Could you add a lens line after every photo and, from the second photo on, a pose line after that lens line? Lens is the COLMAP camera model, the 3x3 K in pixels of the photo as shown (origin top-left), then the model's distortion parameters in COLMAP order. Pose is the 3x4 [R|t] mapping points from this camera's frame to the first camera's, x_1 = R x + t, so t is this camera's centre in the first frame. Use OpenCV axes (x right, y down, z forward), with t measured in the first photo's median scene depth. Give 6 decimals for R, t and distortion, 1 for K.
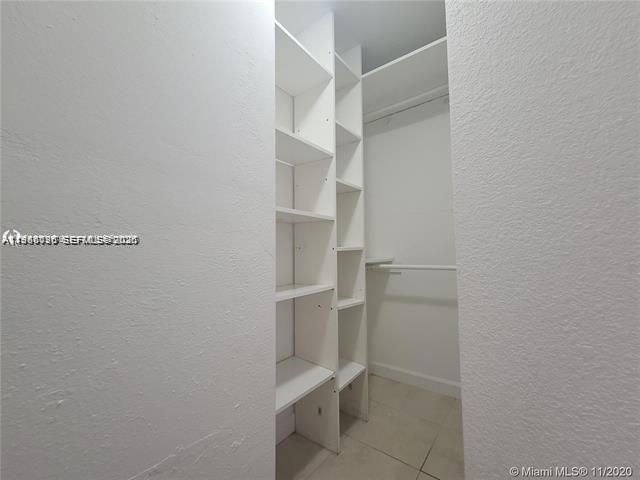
lens RADIAL K [[263.2, 0, 315.8], [0, 263.2, 237.0], [0, 0, 1]] dist [-0.000923, 0.000059]
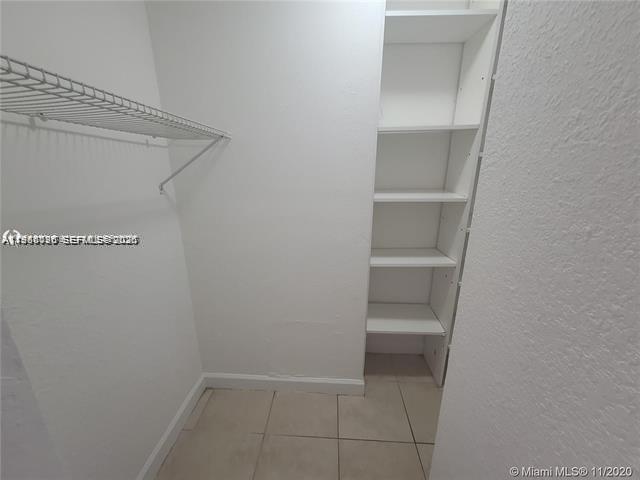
lens RADIAL K [[263.2, 0, 315.8], [0, 263.2, 237.0], [0, 0, 1]] dist [-0.000923, 0.000059]
pose [[0.579604, 0.239636, -0.778867, 0.962108], [0.050311, 0.943438, 0.327710, -0.516280], [0.813344, -0.229128, 0.534764, 0.024240]]
